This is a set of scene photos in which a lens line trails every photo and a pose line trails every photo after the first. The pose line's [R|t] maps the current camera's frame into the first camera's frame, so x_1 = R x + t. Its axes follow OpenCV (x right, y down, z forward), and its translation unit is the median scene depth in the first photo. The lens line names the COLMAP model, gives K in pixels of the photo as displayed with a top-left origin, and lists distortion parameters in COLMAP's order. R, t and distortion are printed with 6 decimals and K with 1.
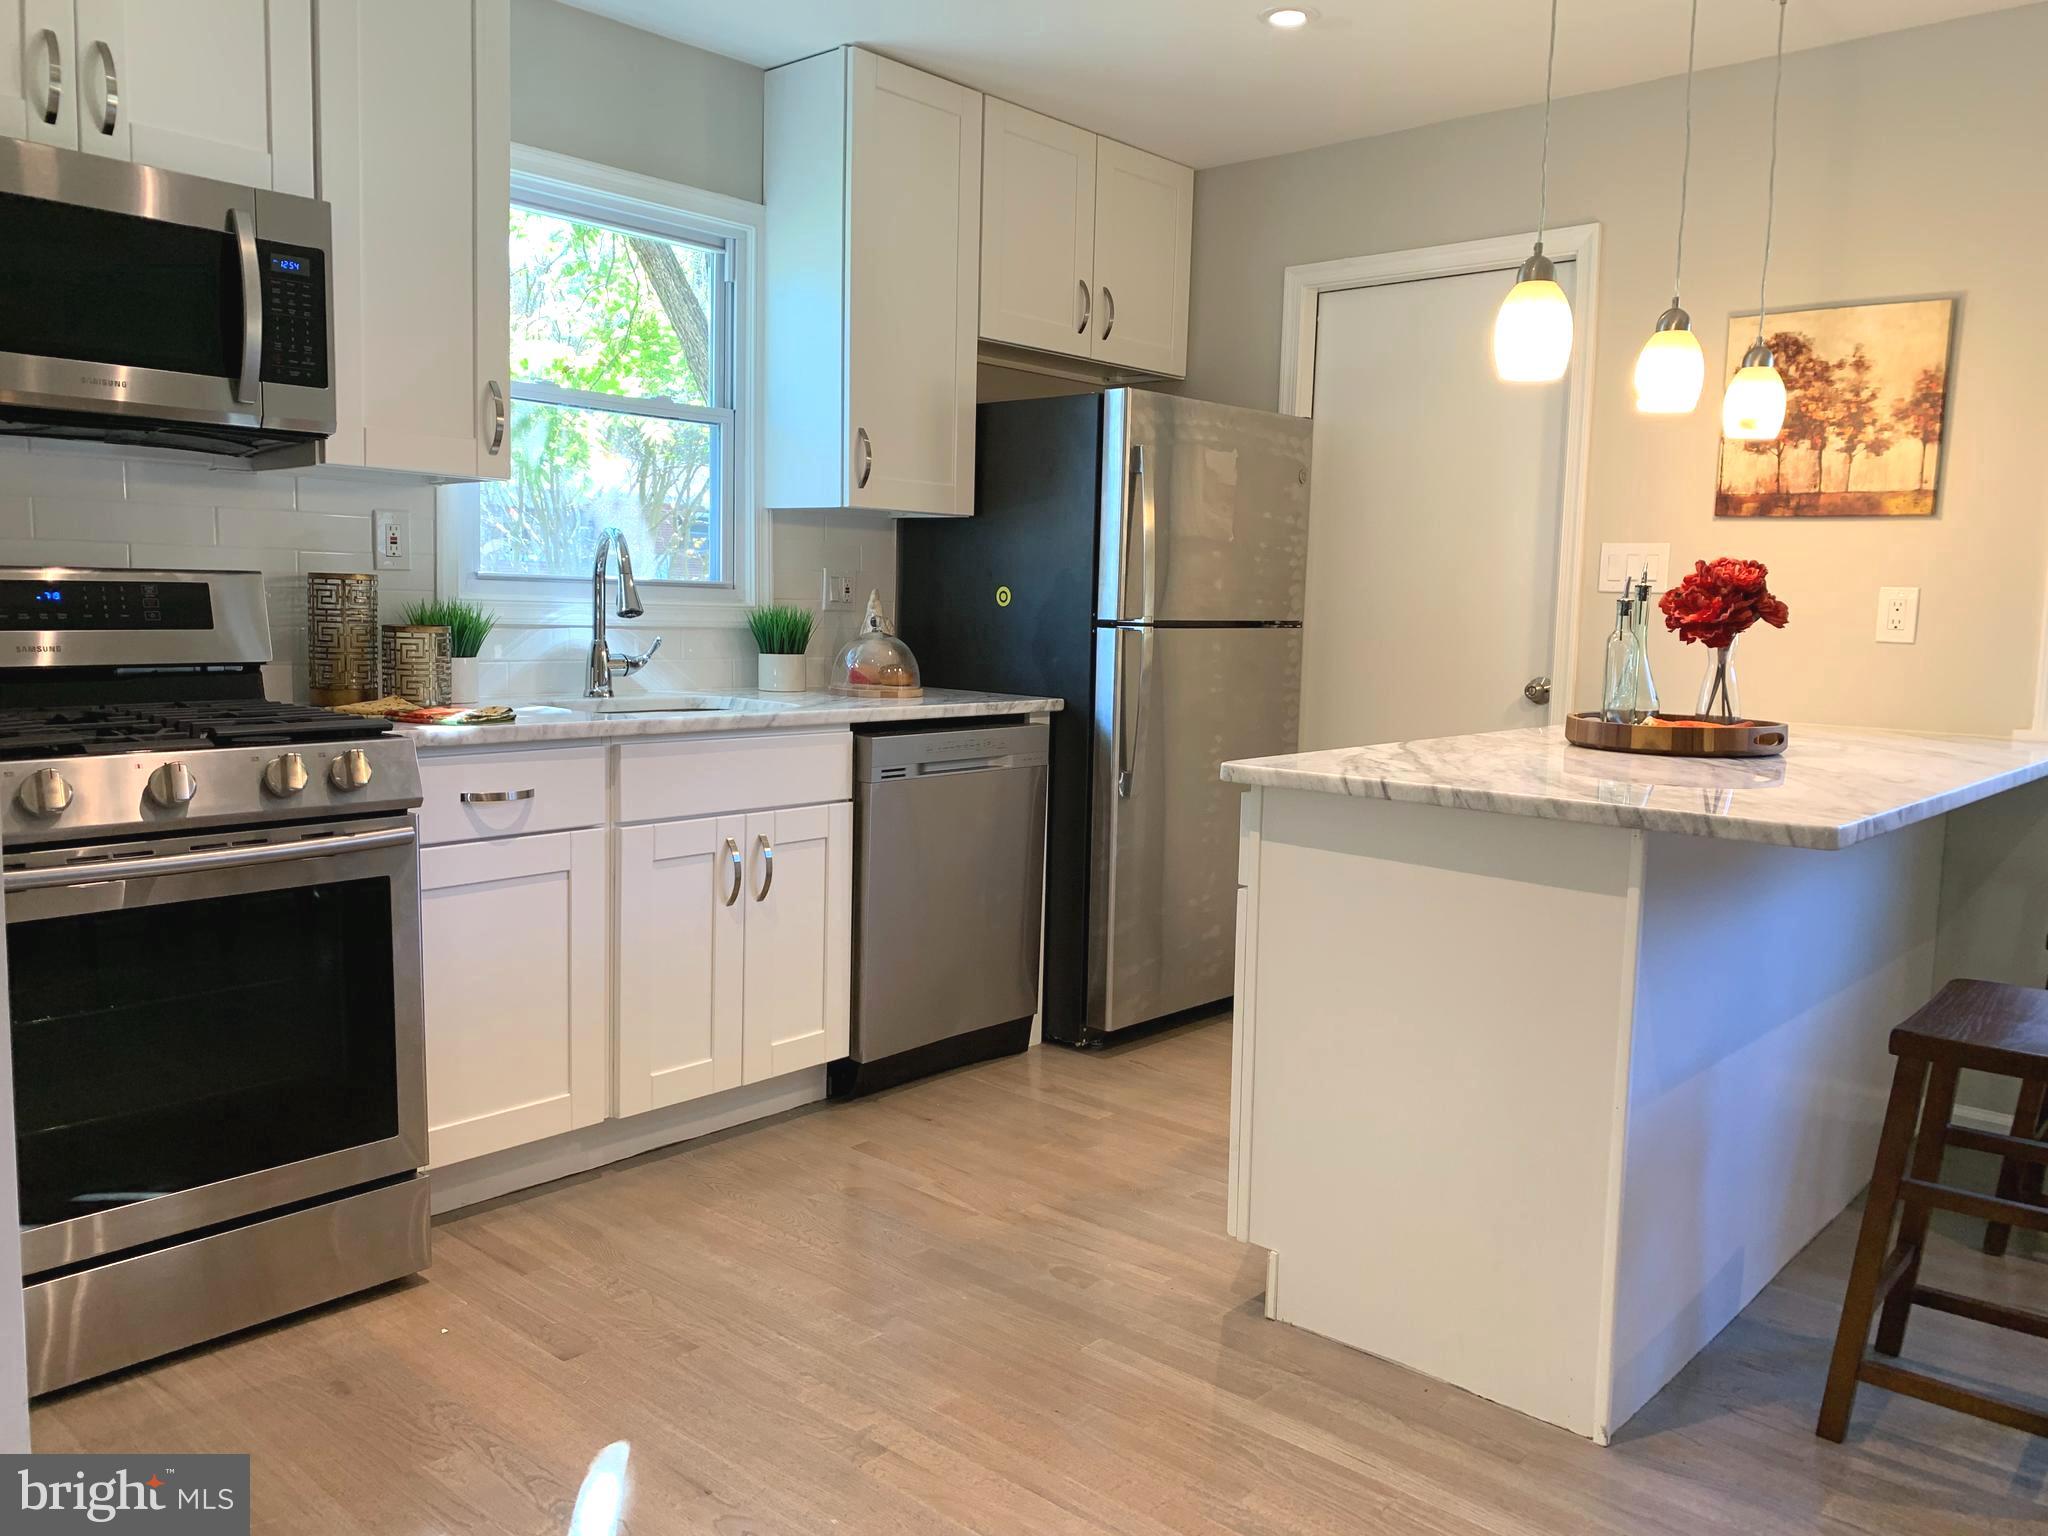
lens RADIAL K [[1584.3, 0, 1024.0], [0, 1584.3, 768.0], [0, 0, 1]] dist [0.023003, -0.010066]
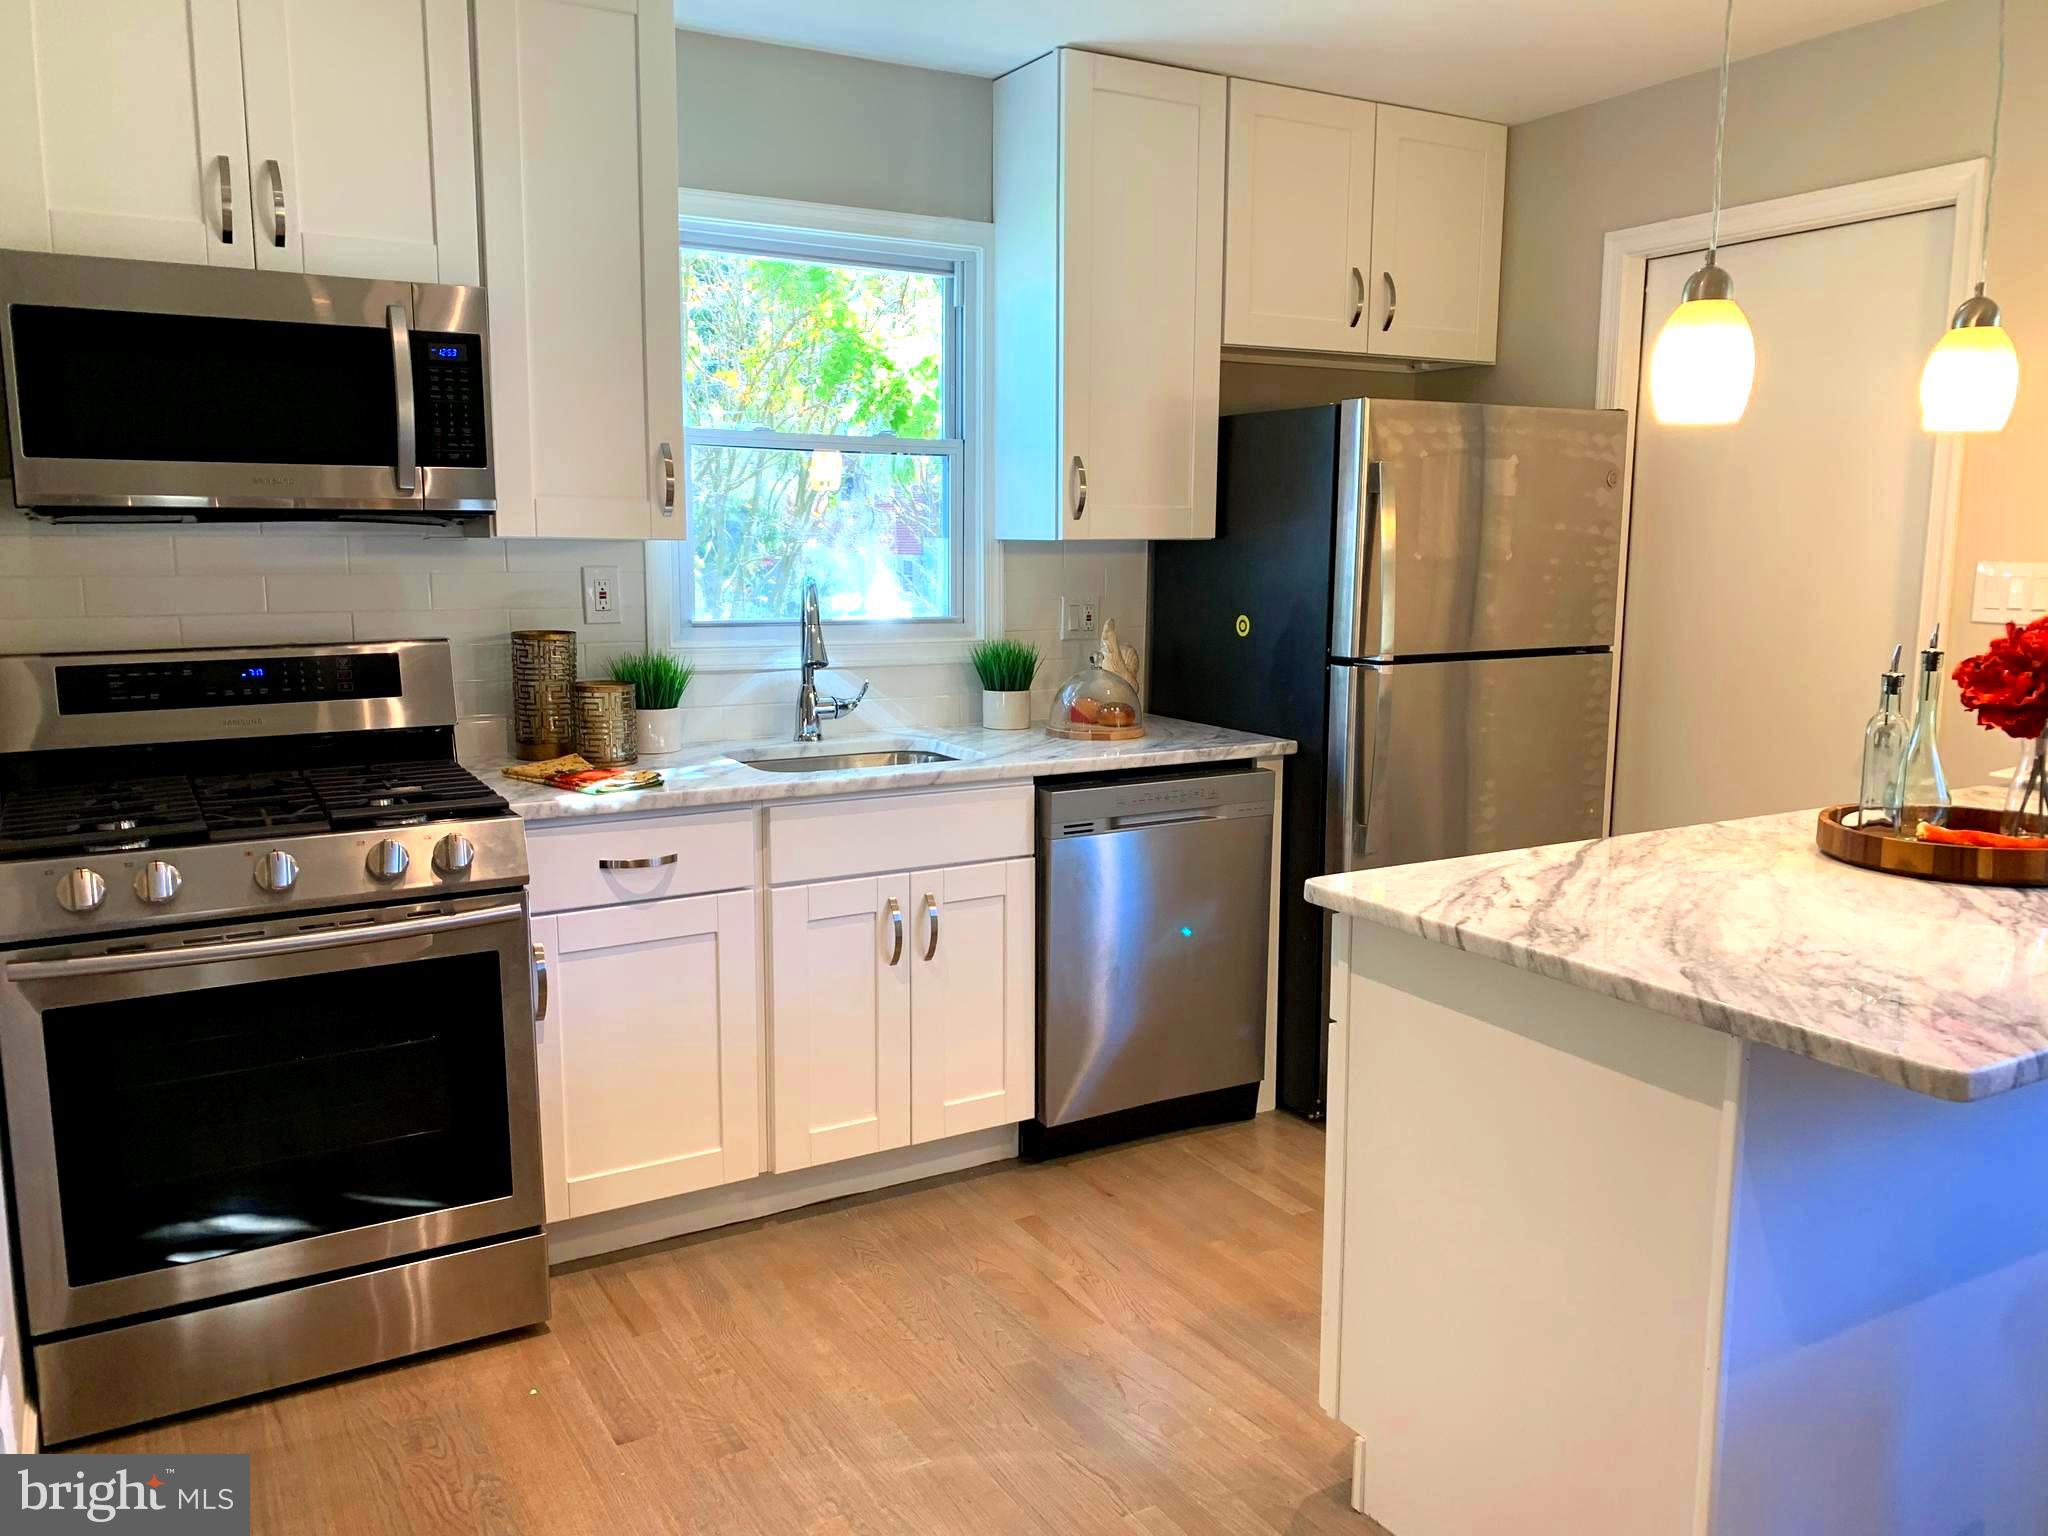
lens RADIAL K [[1575.5, 0, 1029.7], [0, 1575.5, 777.2], [0, 0, 1]] dist [0.020737, -0.007235]
pose [[0.950462, 0.027647, -0.309610, 0.200234], [-0.013687, 0.998793, 0.047172, -0.079830], [0.310540, -0.040598, 0.949693, 0.107240]]
